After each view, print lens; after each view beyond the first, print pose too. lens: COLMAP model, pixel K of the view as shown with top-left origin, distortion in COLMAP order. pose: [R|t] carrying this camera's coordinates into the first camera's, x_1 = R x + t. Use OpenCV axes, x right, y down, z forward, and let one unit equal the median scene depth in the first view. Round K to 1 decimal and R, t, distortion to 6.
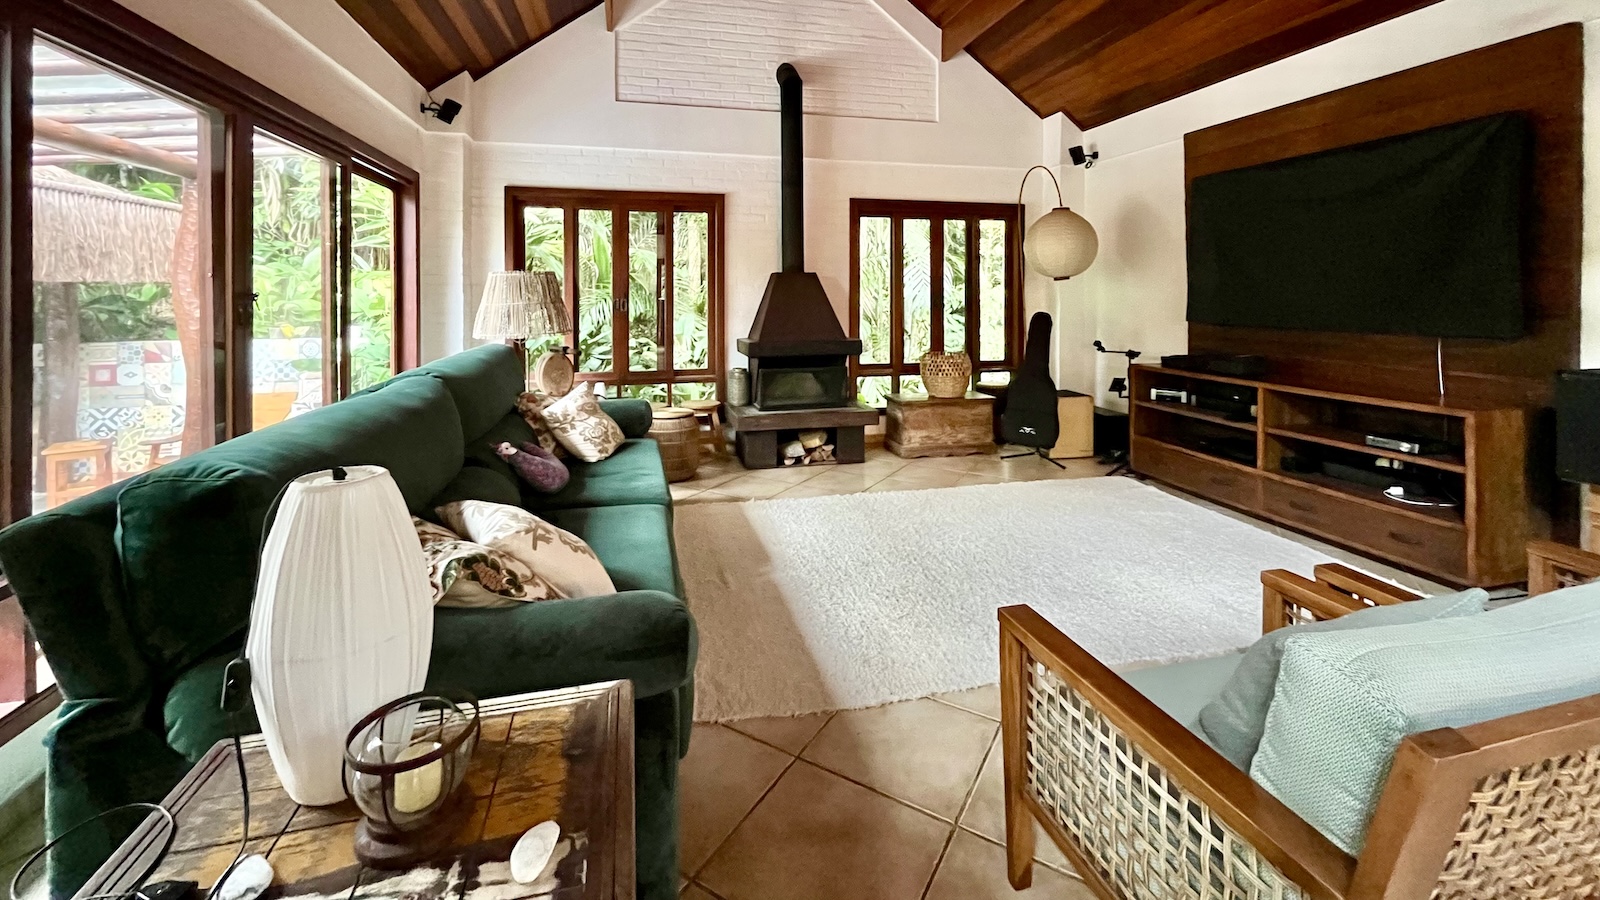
lens RADIAL K [[622.8, 0, 802.1], [0, 622.8, 490.4], [0, 0, 1]] dist [0.000401, 0.000285]
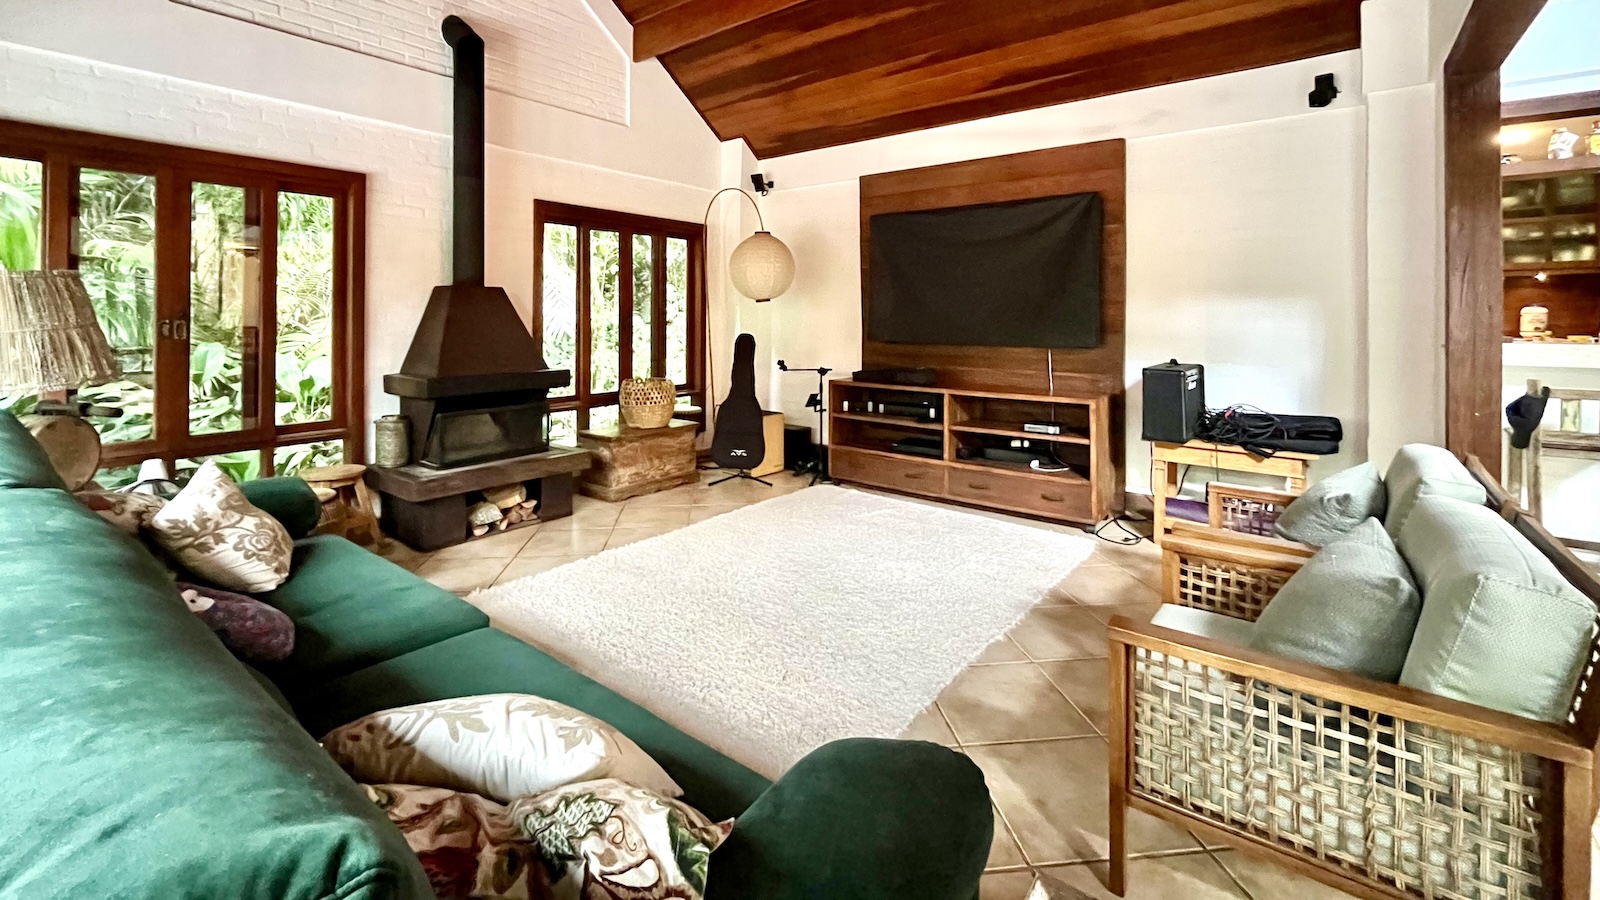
lens RADIAL K [[658.6, 0, 802.2], [0, 658.6, 483.6], [0, 0, 1]] dist [-0.000642, -0.000362]
pose [[0.787591, -0.147866, 0.598193, -0.225265], [0.180946, 0.983481, 0.004868, -0.043403], [-0.589032, 0.104406, 0.801337, 0.142565]]
